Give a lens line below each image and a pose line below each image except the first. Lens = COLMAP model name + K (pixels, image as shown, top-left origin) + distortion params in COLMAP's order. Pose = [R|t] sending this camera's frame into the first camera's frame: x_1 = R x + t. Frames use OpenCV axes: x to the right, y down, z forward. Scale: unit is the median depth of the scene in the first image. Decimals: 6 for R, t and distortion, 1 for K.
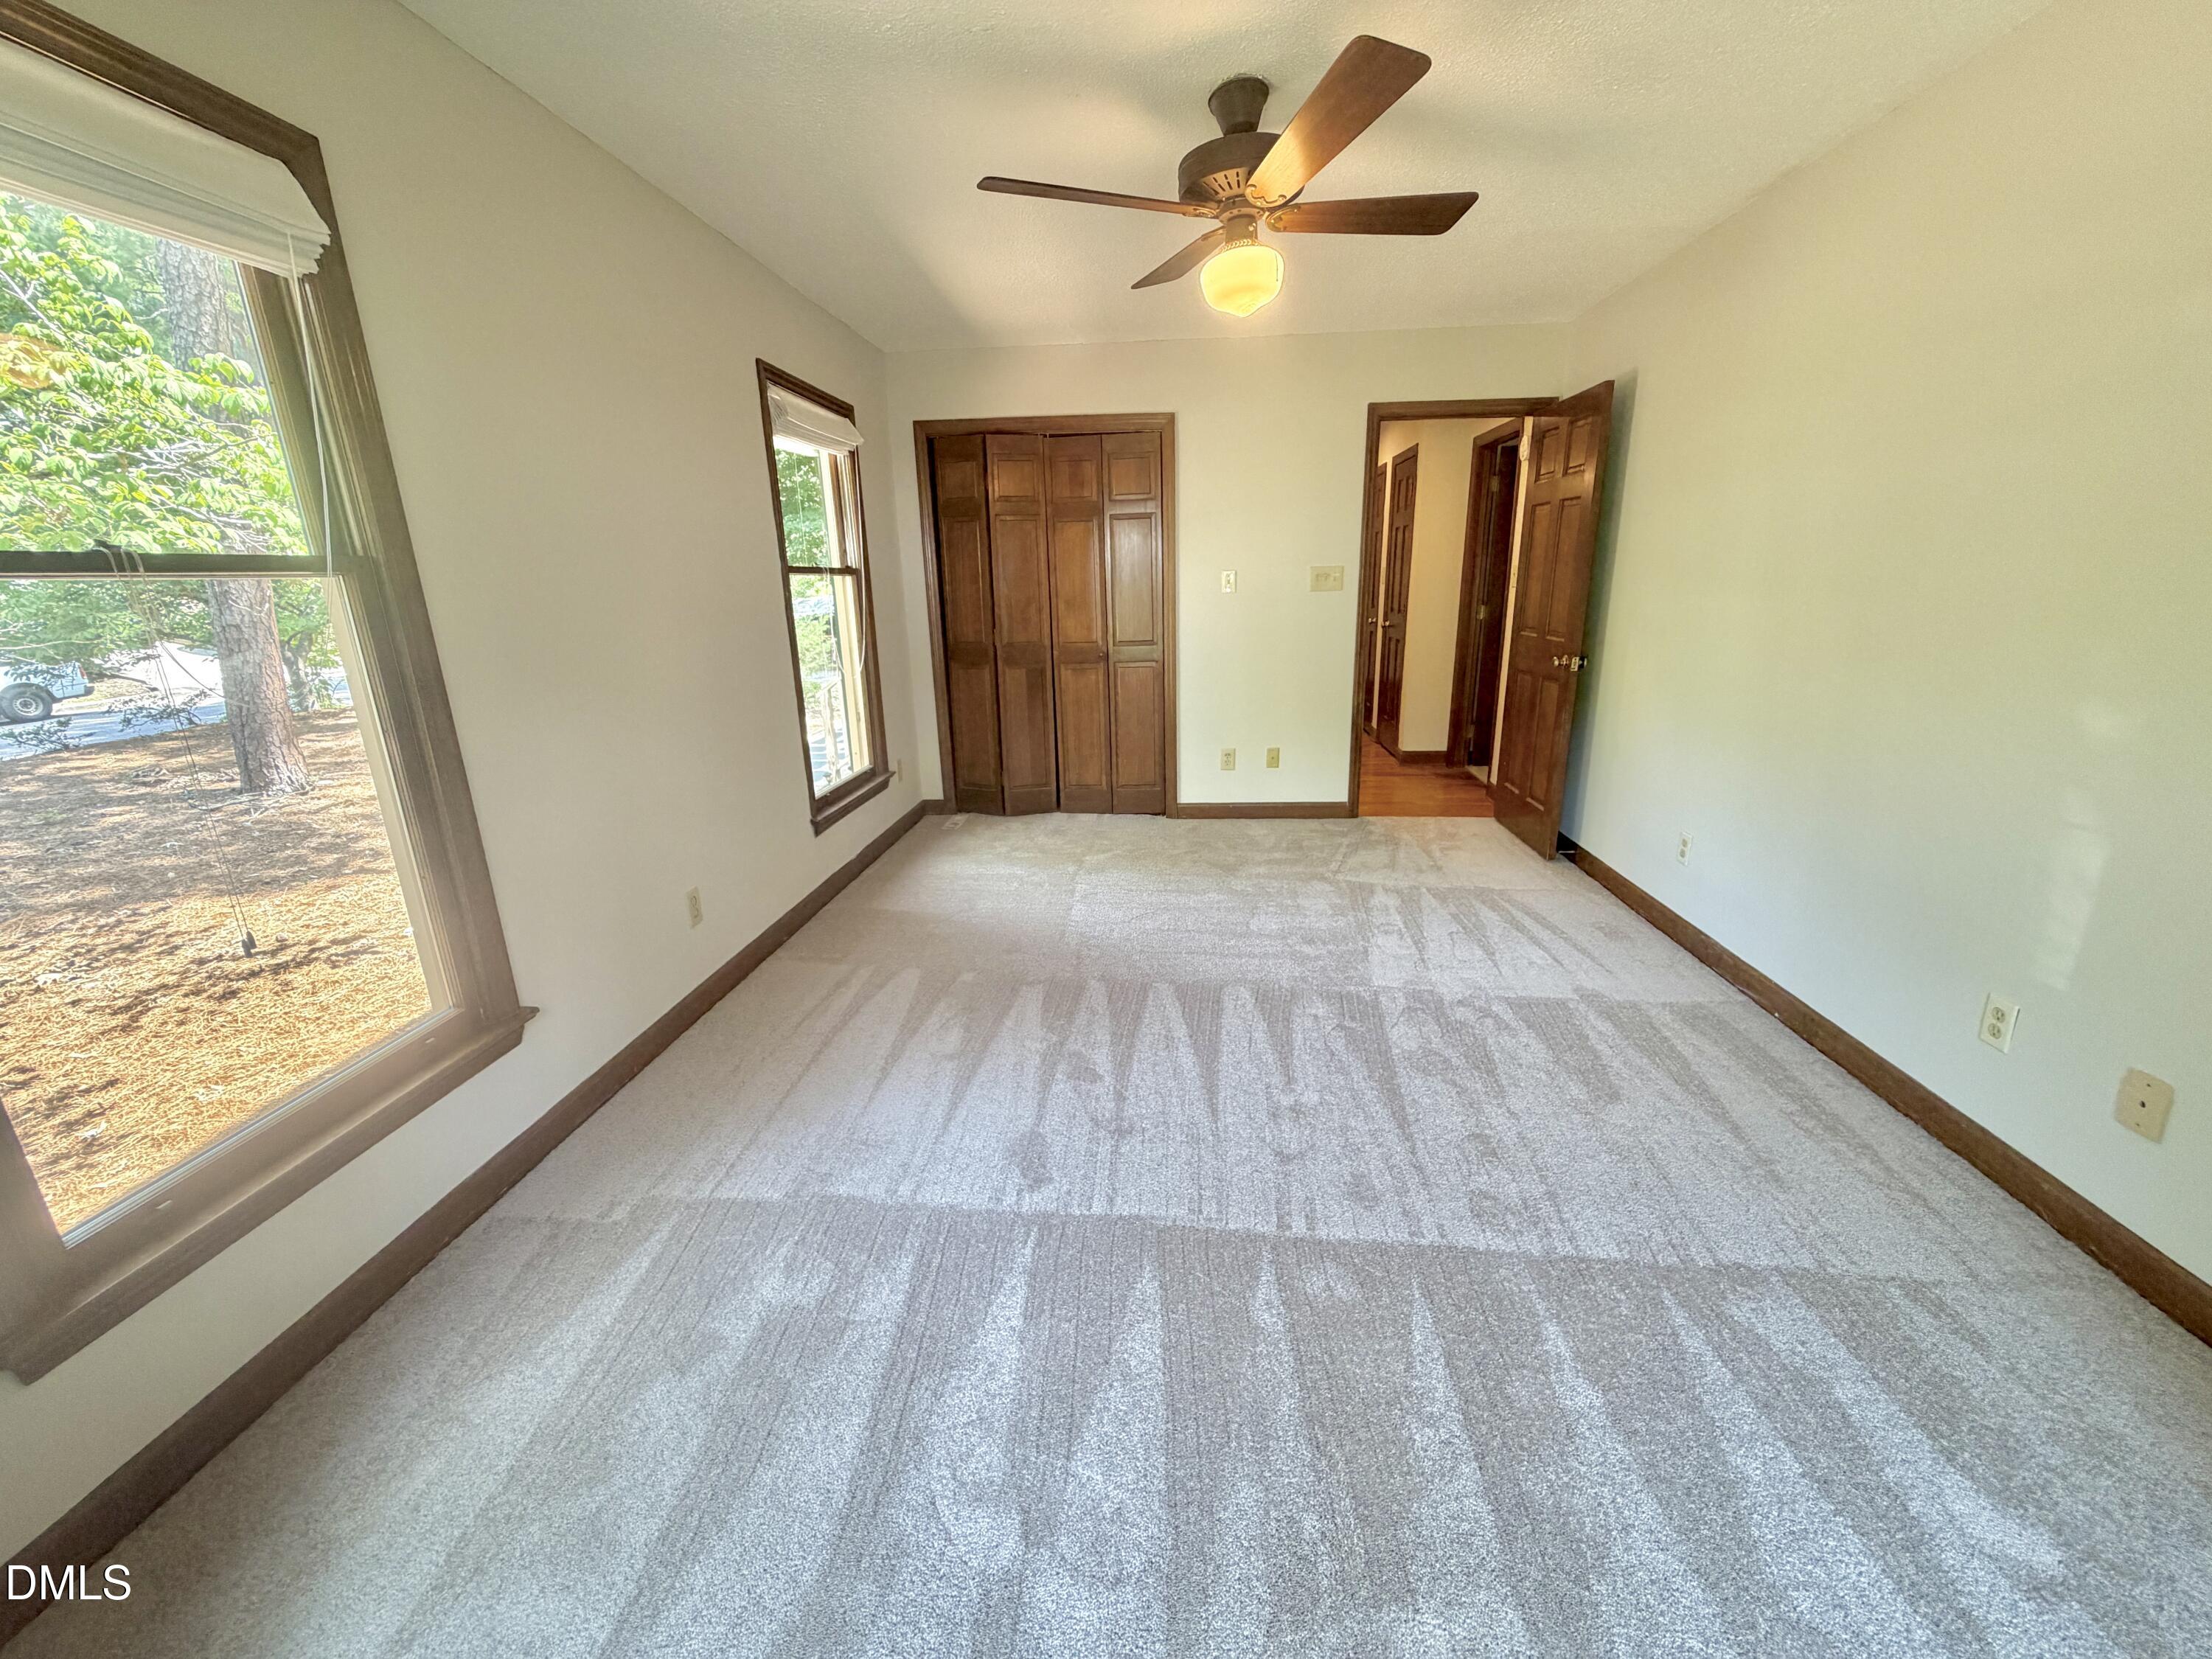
lens RADIAL K [[880.0, 0, 1106.0], [0, 880.0, 829.5], [0, 0, 1]] dist [-0.000968, -0.000092]
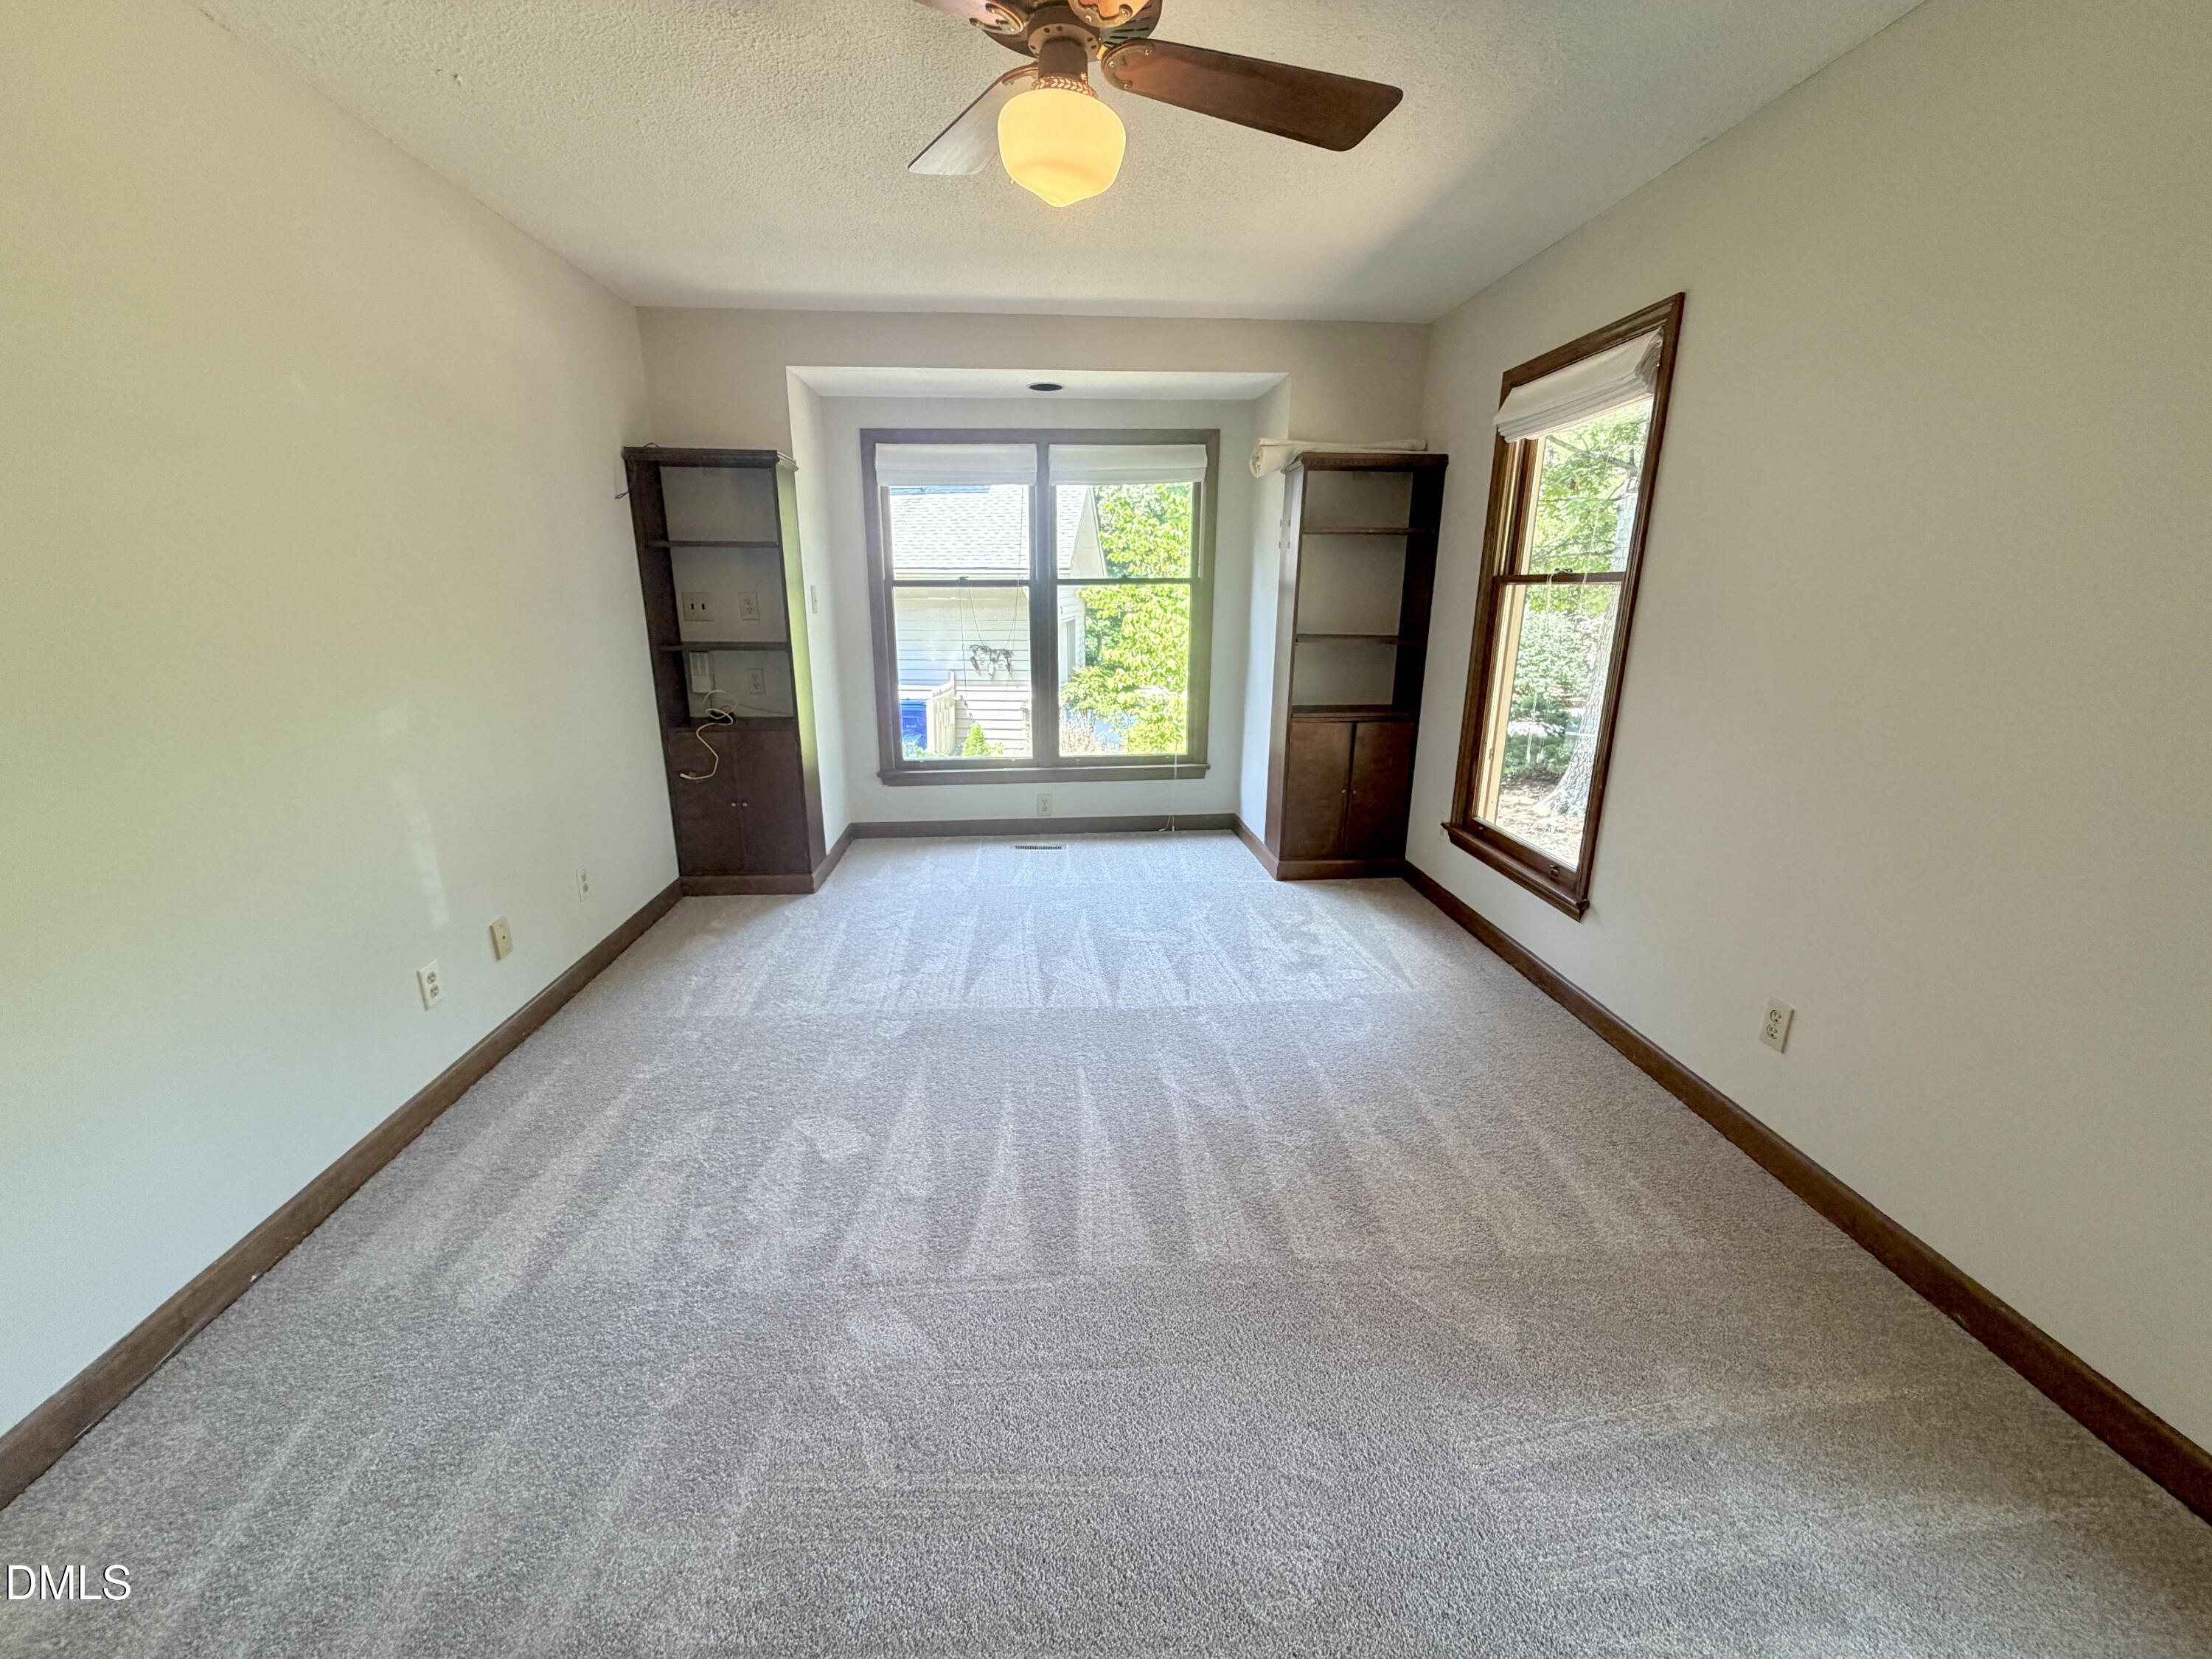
lens RADIAL K [[880.0, 0, 1106.0], [0, 880.0, 829.5], [0, 0, 1]] dist [-0.000968, -0.000092]
pose [[-0.984214, 0.073947, -0.160796, 0.281007], [-0.021331, 0.852345, 0.522544, -0.612390], [0.175694, 0.517725, -0.837312, 2.061639]]
